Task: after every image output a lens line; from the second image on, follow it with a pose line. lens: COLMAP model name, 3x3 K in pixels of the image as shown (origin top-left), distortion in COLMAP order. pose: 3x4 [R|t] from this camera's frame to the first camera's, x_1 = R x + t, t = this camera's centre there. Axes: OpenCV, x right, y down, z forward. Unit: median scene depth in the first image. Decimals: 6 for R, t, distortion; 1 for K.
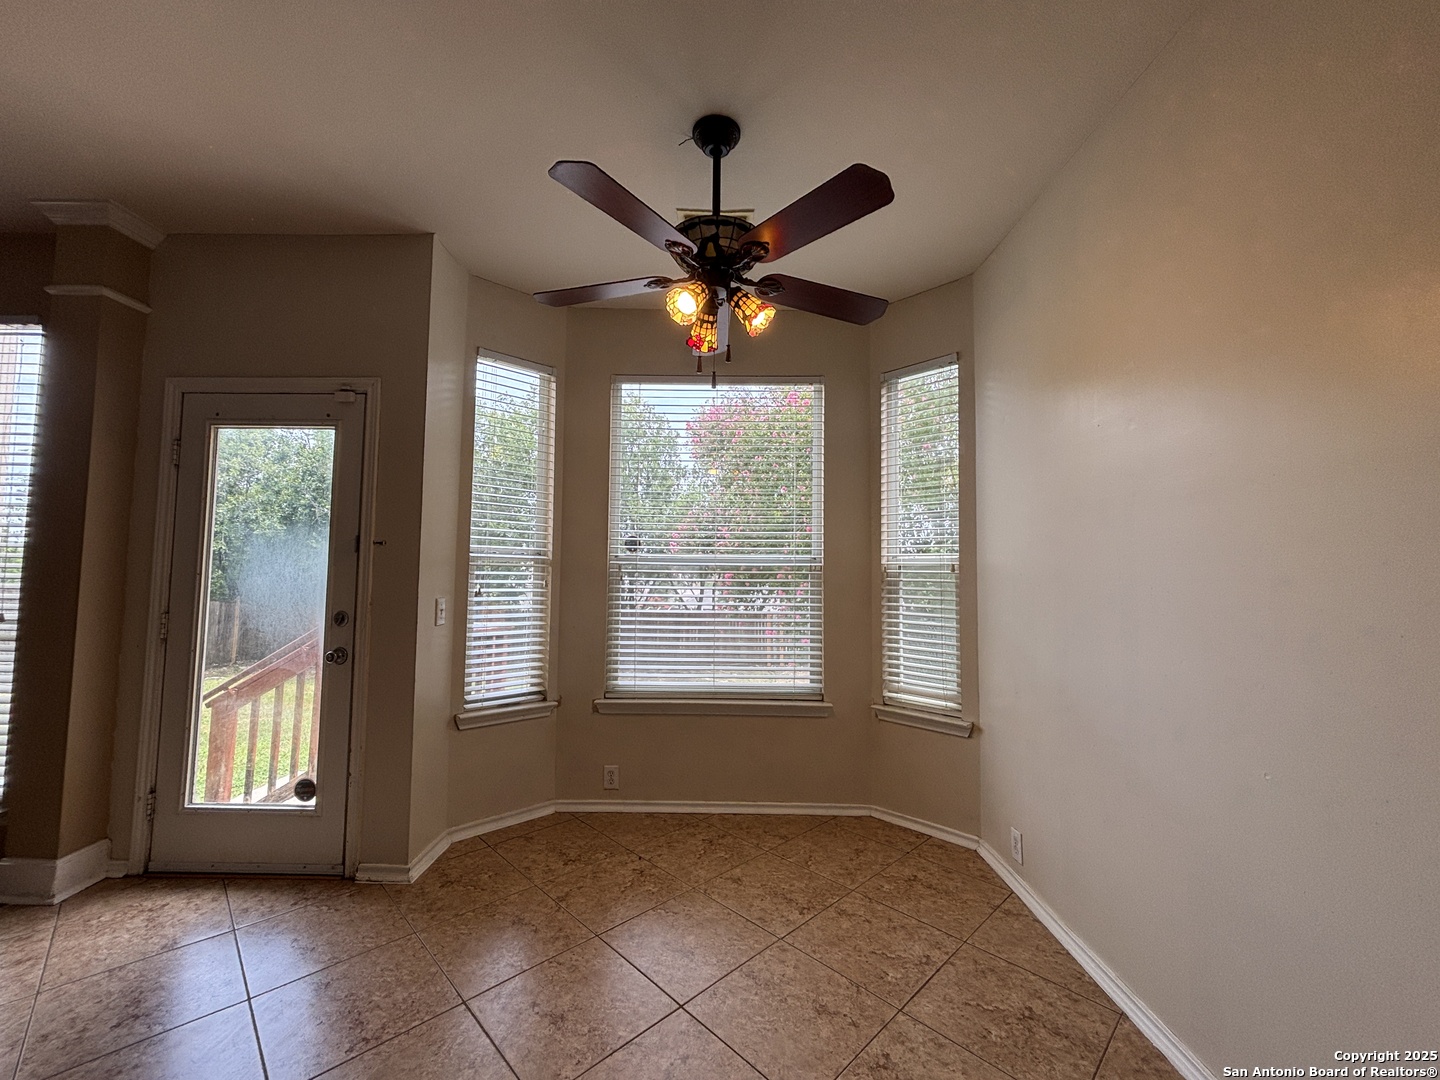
lens RADIAL K [[584.0, 0, 720.0], [0, 584.0, 540.0], [0, 0, 1]] dist [0.004704, 0.000632]
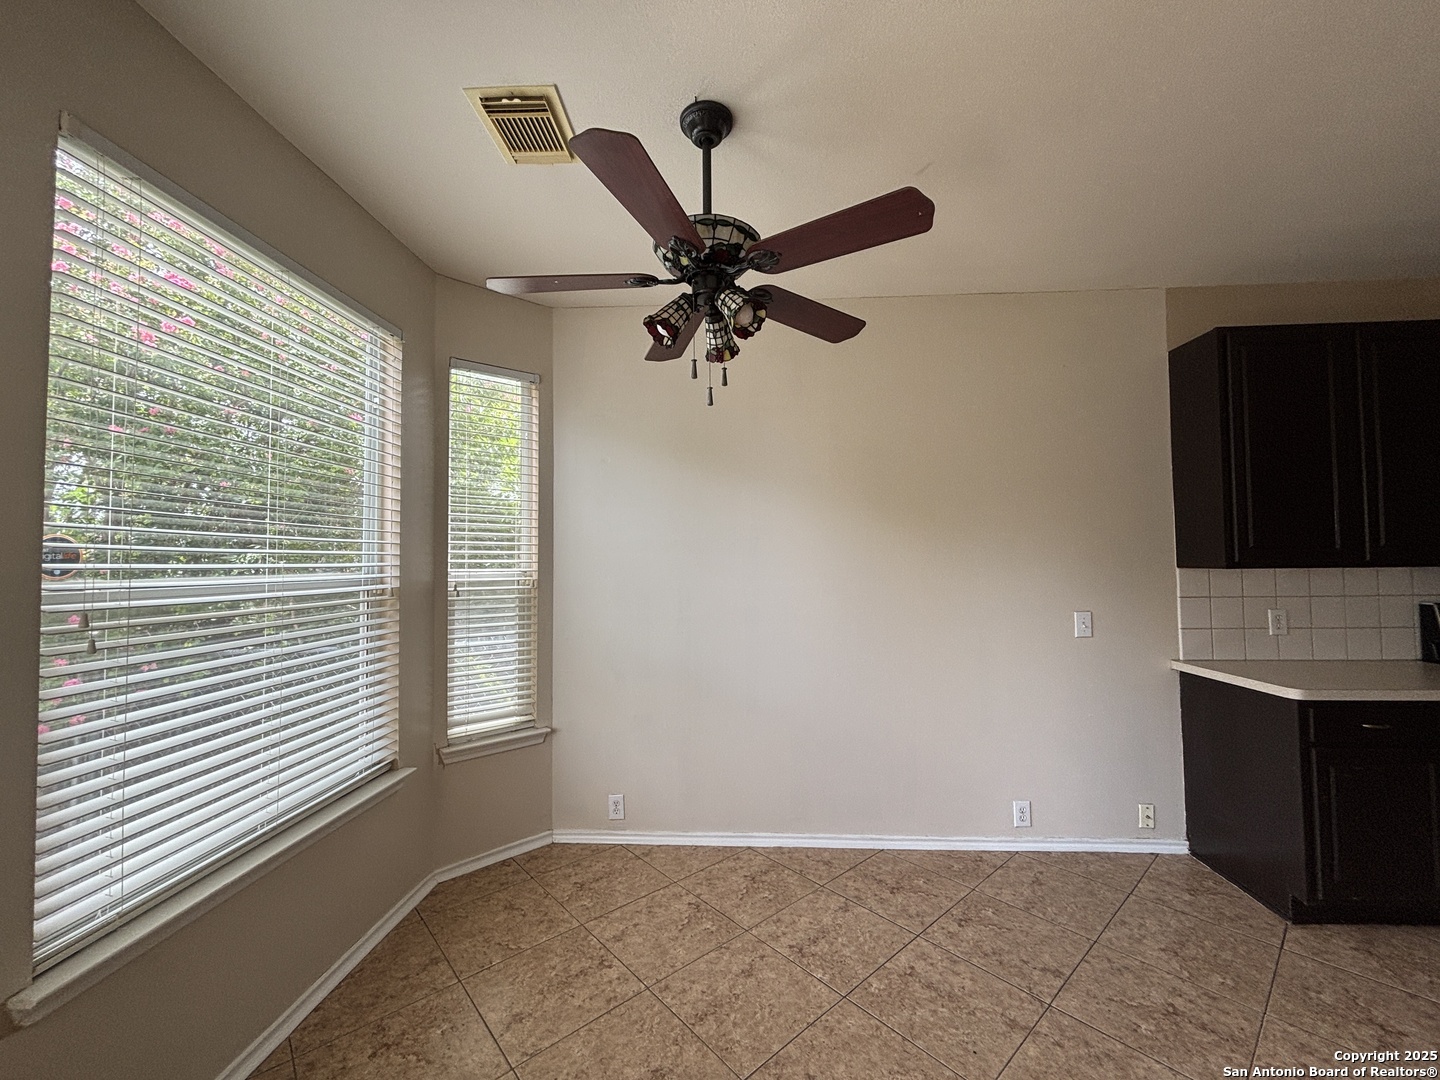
lens RADIAL K [[584.0, 0, 720.0], [0, 584.0, 540.0], [0, 0, 1]] dist [0.004704, 0.000632]
pose [[0.054566, 0.028203, 0.998112, -0.640429], [-0.044718, 0.998667, -0.025774, -0.018546], [-0.997508, -0.043227, 0.055754, 0.643745]]
